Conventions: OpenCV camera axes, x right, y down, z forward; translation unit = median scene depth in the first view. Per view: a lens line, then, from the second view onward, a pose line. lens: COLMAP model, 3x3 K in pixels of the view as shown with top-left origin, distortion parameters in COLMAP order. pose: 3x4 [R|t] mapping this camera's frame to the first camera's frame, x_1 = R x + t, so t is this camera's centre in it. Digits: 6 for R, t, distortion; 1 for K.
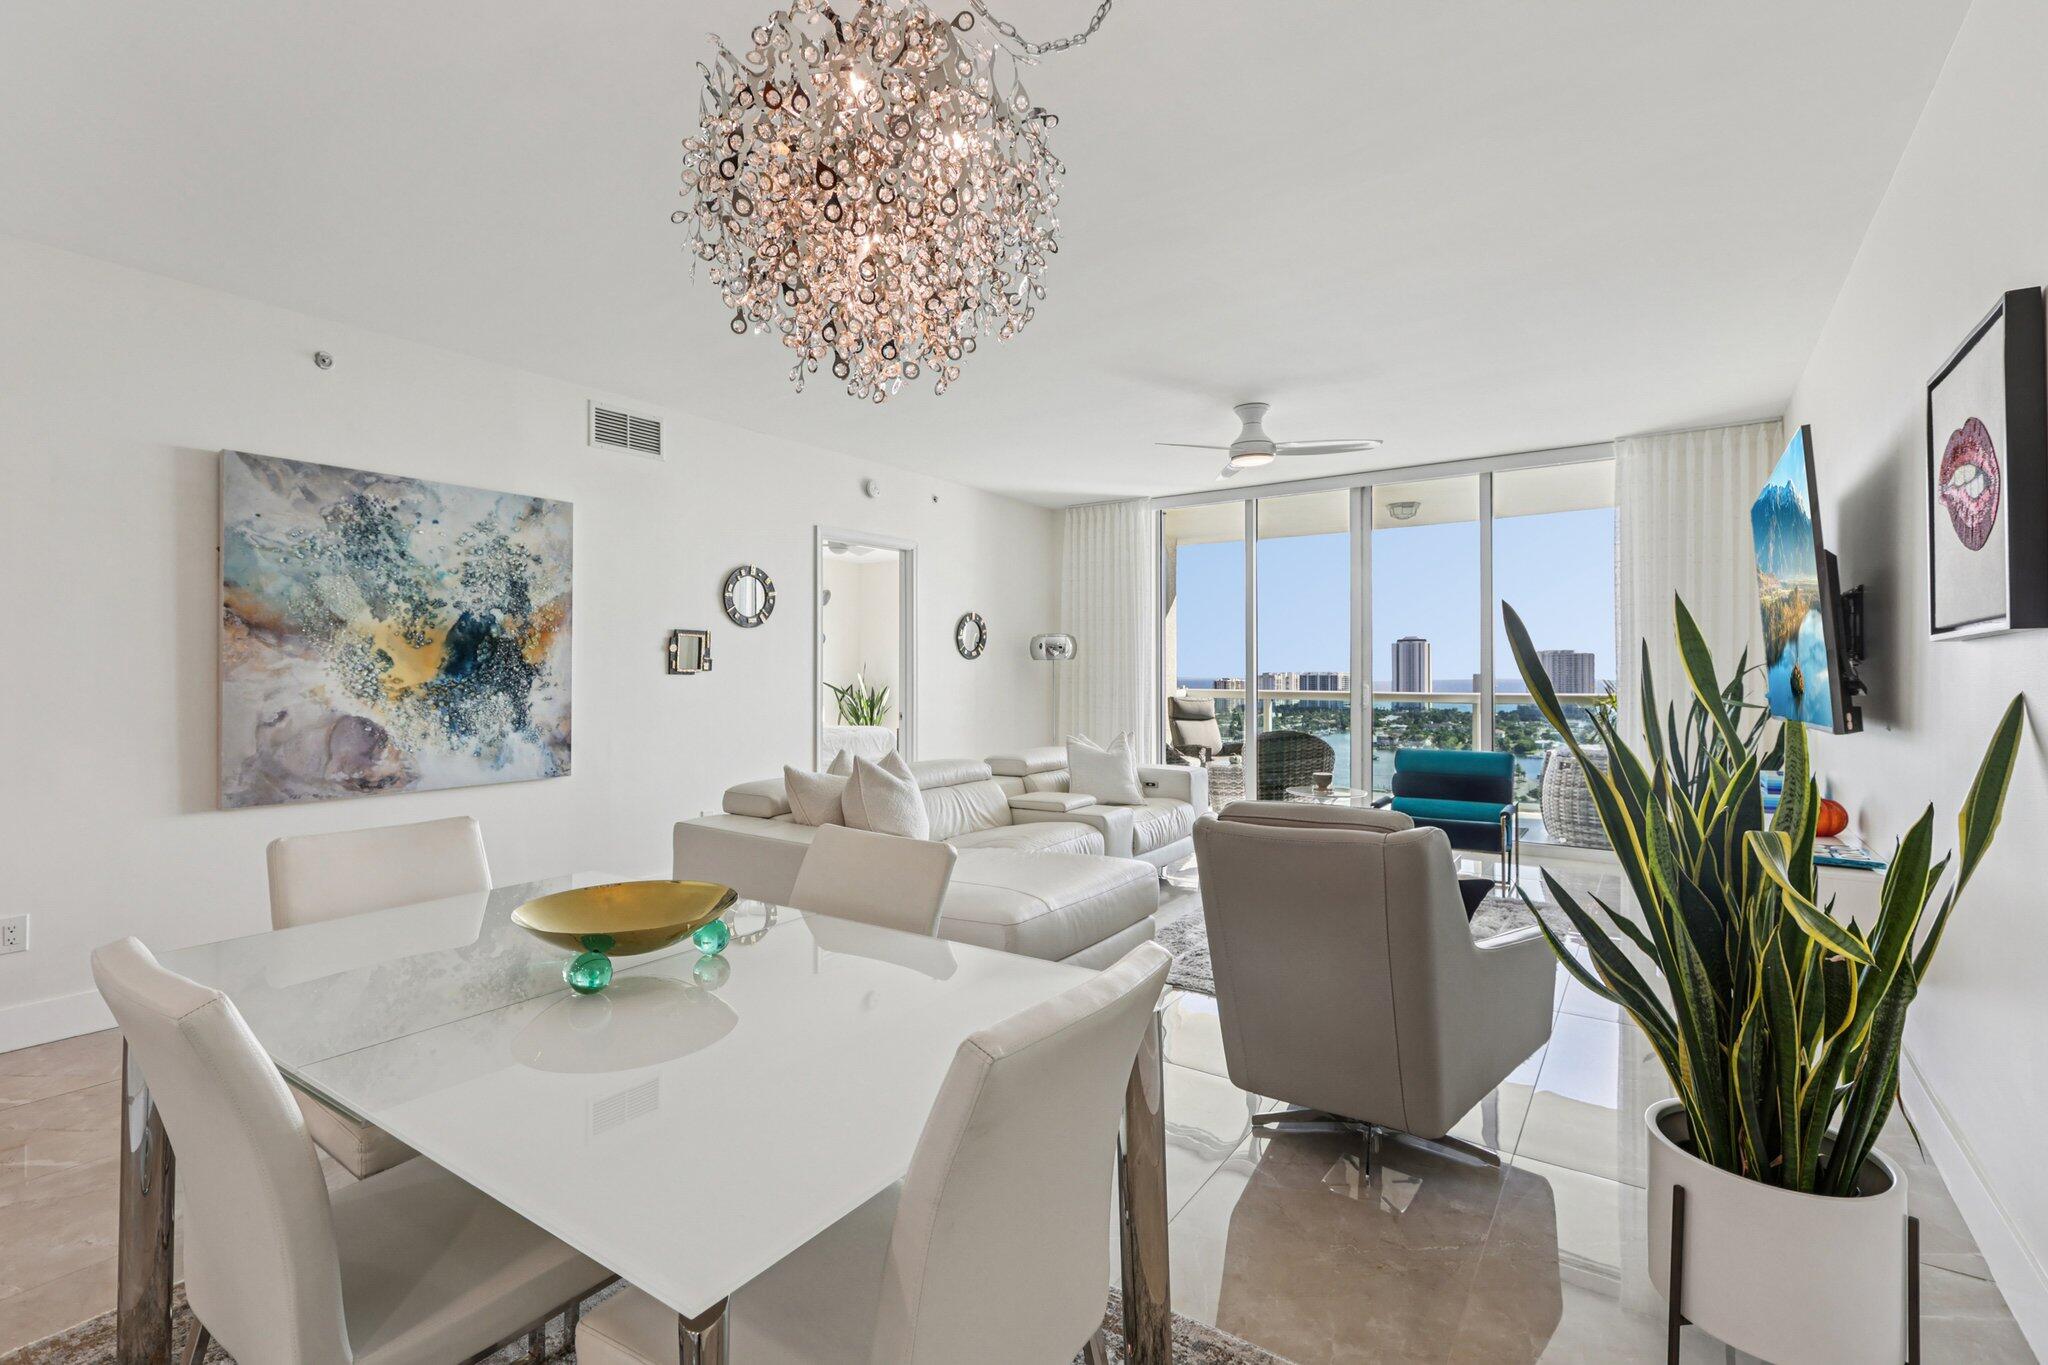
lens RADIAL K [[926.3, 0, 1017.1], [0, 926.3, 665.6], [0, 0, 1]] dist [-0.002667, 0.003215]
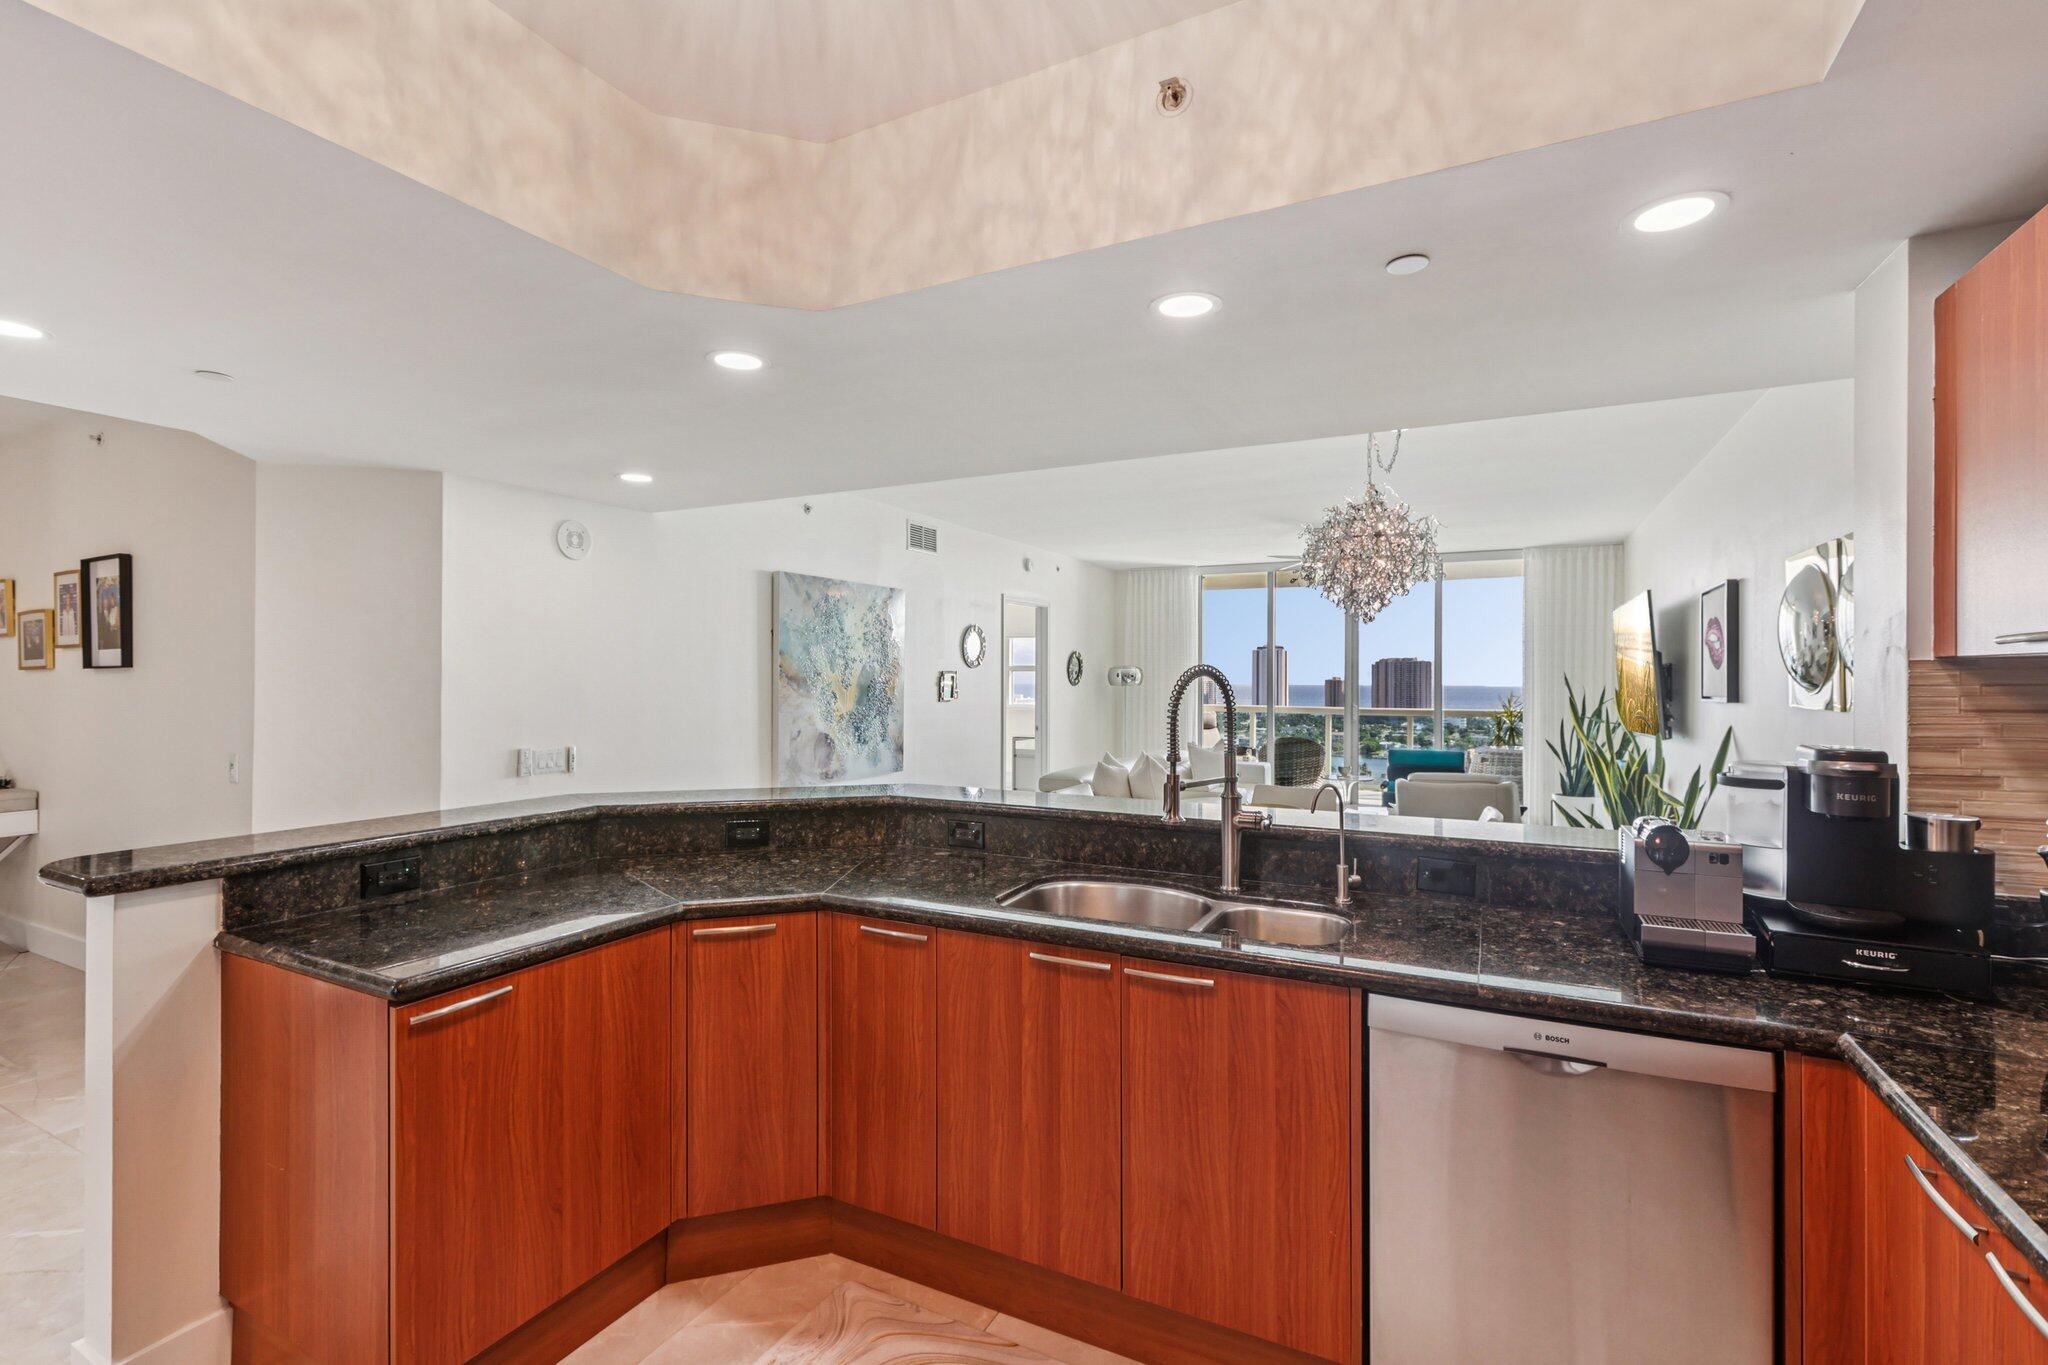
lens RADIAL K [[926.3, 0, 1023.6], [0, 926.3, 679.5], [0, 0, 1]] dist [-0.002667, 0.003215]
pose [[0.989518, 0.002471, 0.144390, -0.554203], [-0.003836, 0.999950, 0.009181, -0.048559], [-0.144361, -0.009639, 0.989478, -0.565567]]
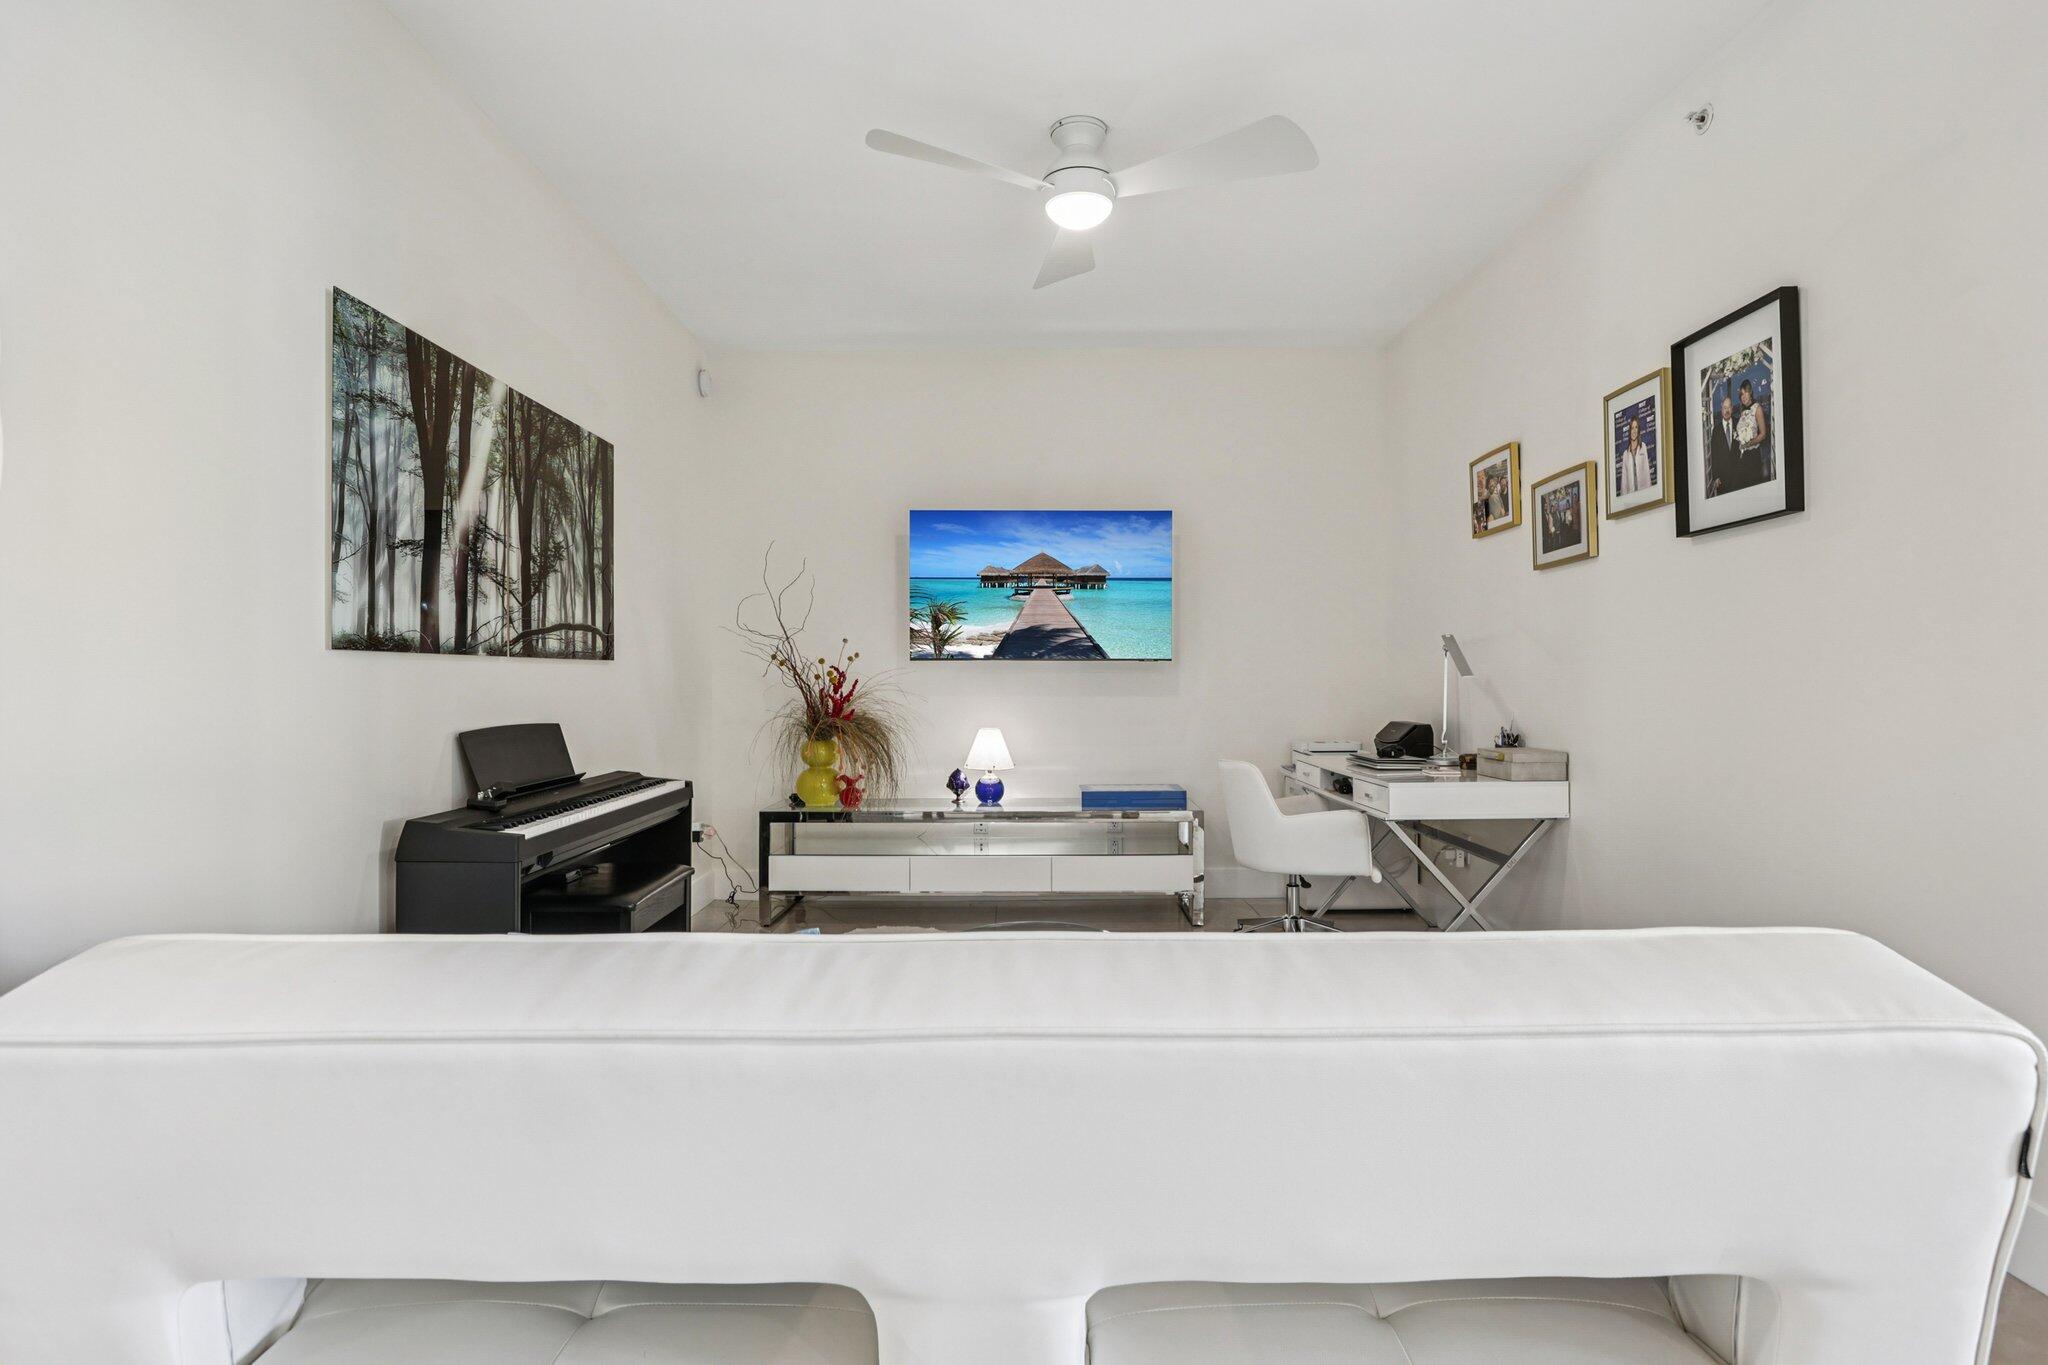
lens RADIAL K [[1074.5, 0, 1015.8], [0, 1074.5, 668.4], [0, 0, 1]] dist [-0.001011, 0.000217]
pose [[0.574645, -0.008565, -0.818358, -1.146291], [0.011926, 0.999927, -0.002091, 0.034319], [0.818316, -0.008558, 0.574705, -0.108320]]
